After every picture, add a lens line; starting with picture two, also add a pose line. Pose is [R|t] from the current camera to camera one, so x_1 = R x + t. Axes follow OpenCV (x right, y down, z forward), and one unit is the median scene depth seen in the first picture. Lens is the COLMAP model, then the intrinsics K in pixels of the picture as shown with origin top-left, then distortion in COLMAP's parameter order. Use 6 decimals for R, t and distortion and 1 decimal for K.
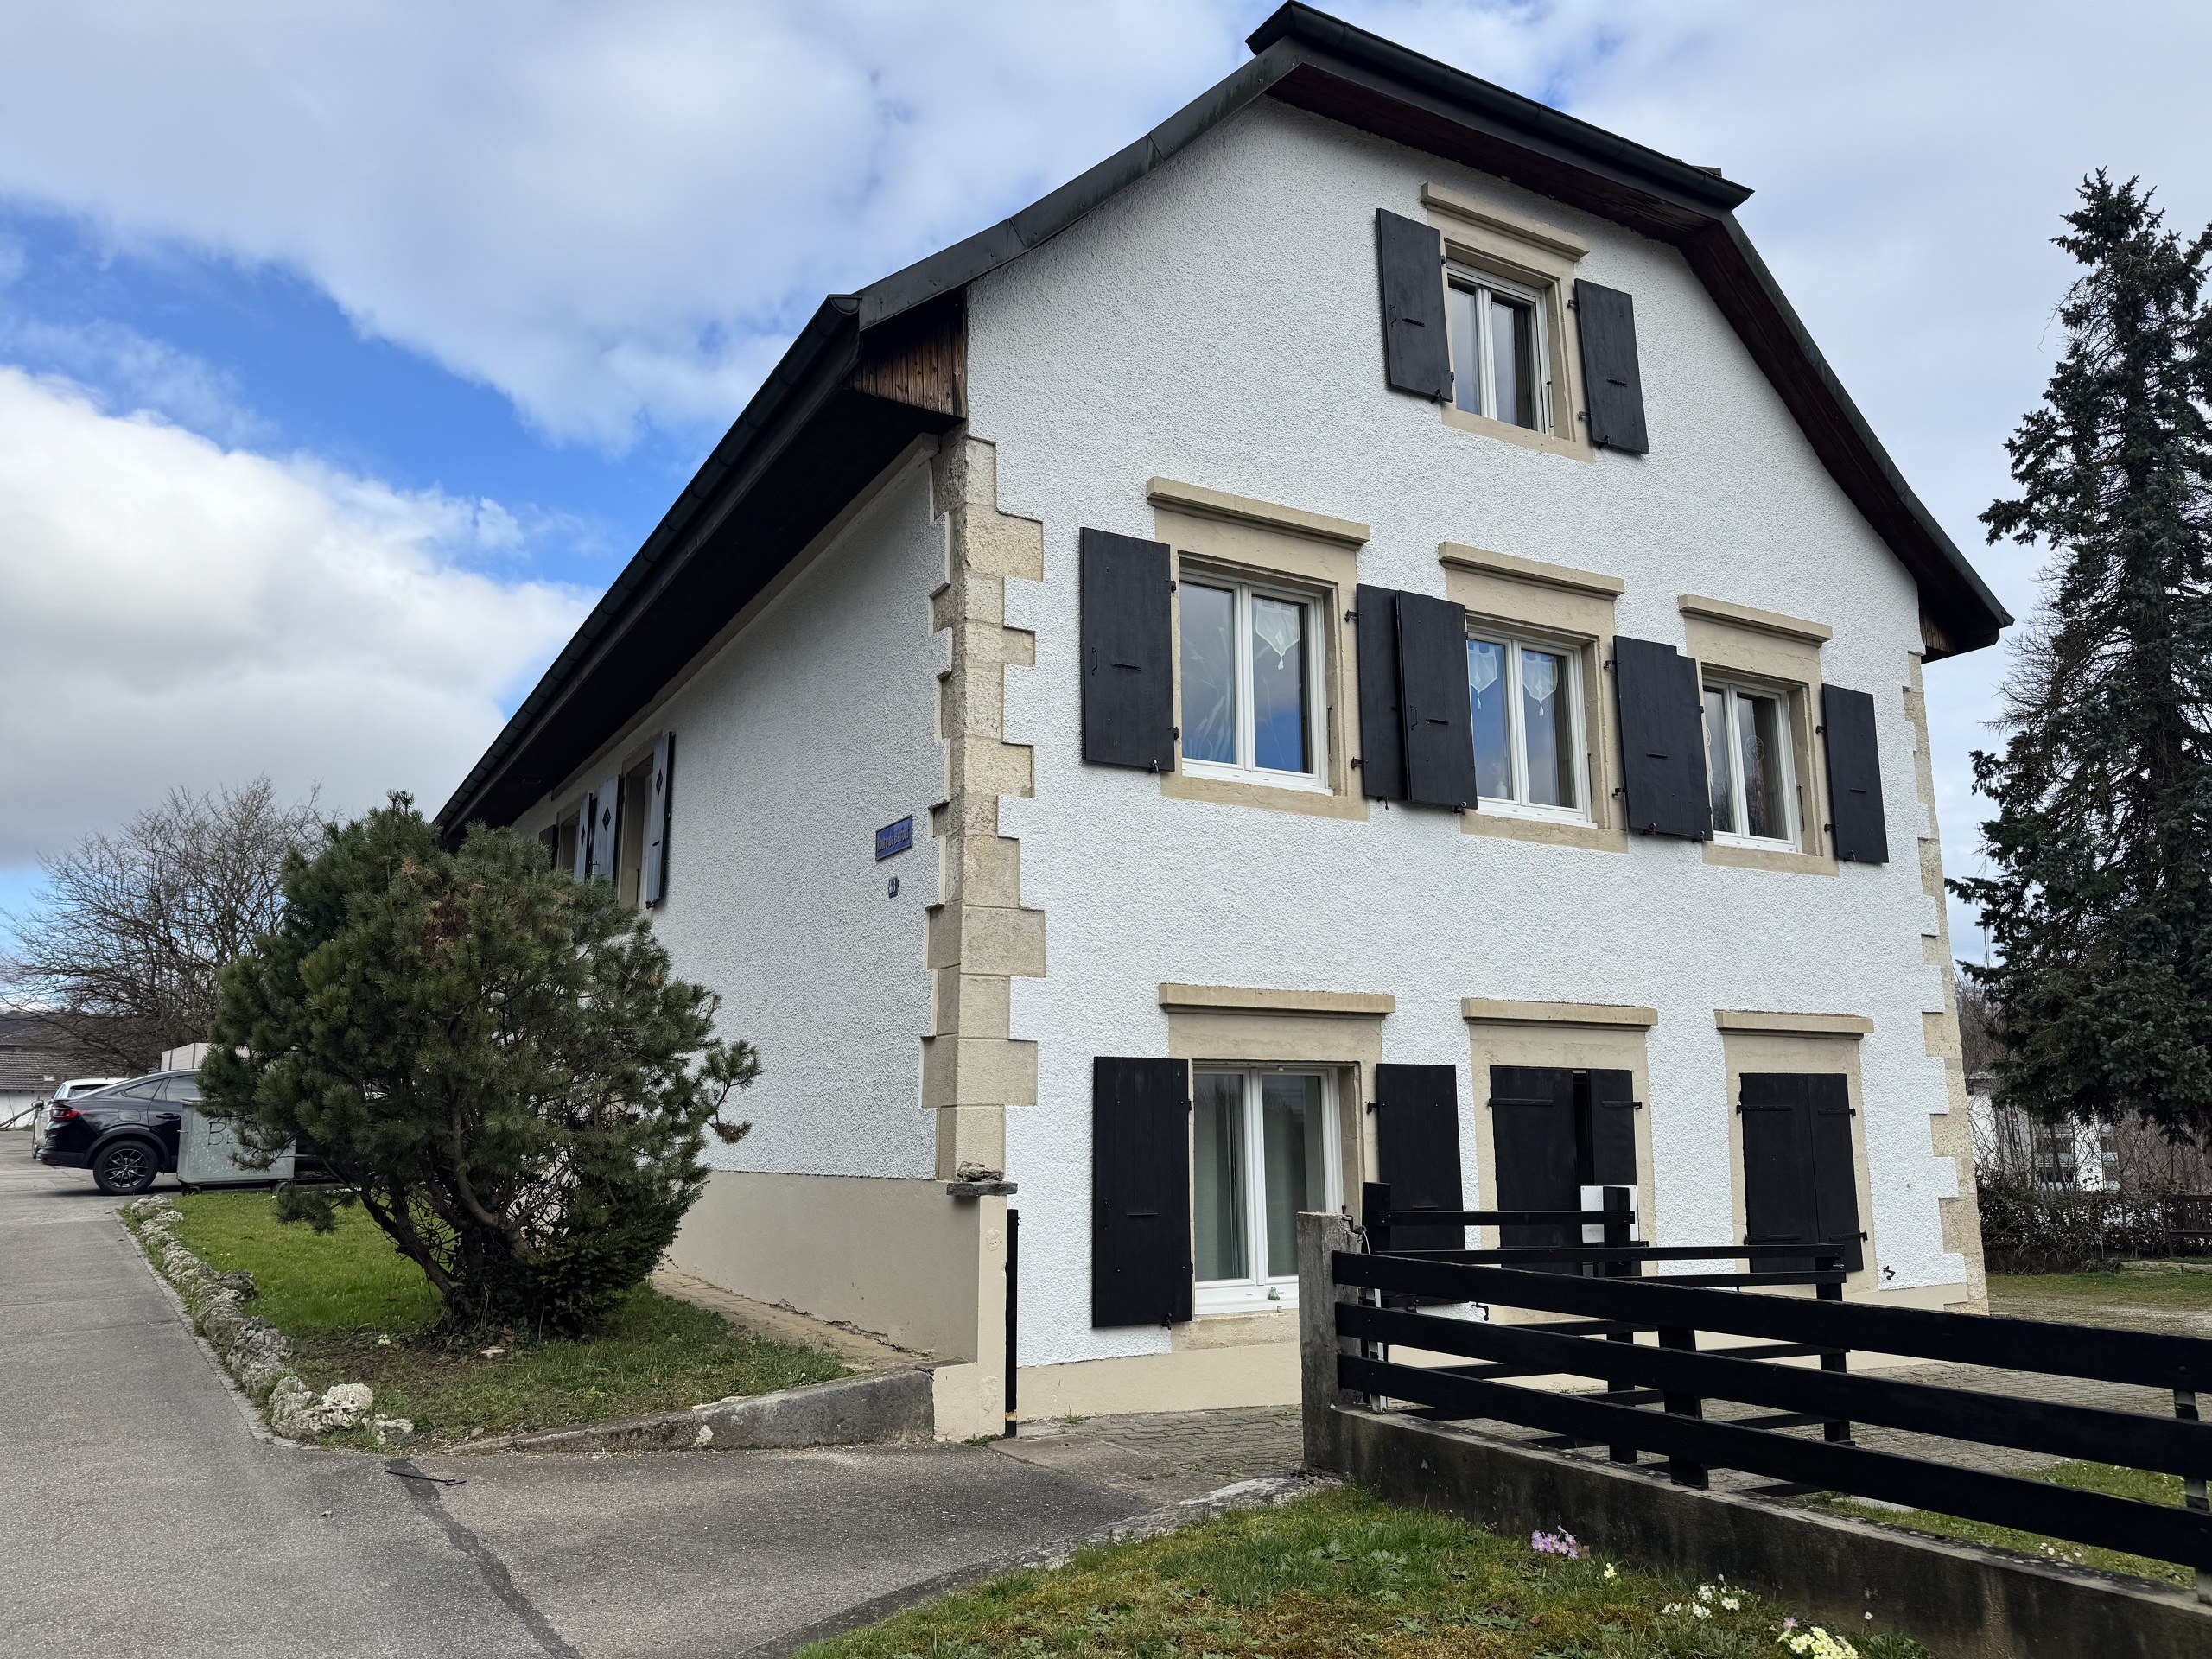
lens RADIAL K [[1586.2, 0, 1089.3], [0, 1586.2, 833.8], [0, 0, 1]] dist [0.042236, -0.028793]
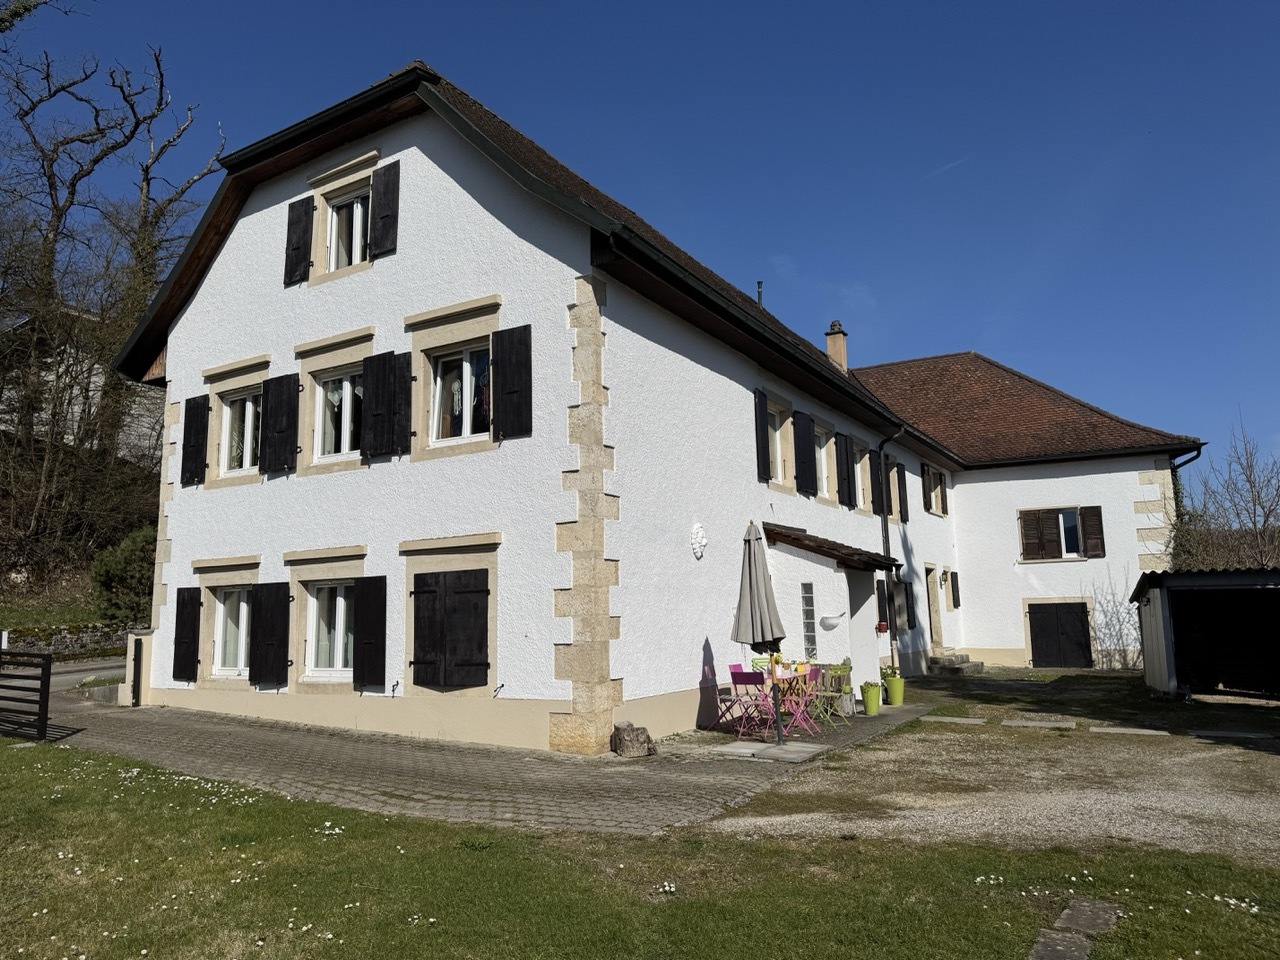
lens RADIAL K [[917.8, 0, 669.0], [0, 917.8, 463.4], [0, 0, 1]] dist [0.042236, -0.028793]
pose [[0.482832, -0.144114, -0.863773, 1.557293], [0.181742, 0.981381, -0.062146, 0.150684], [0.856646, -0.126978, 0.500034, 0.769903]]
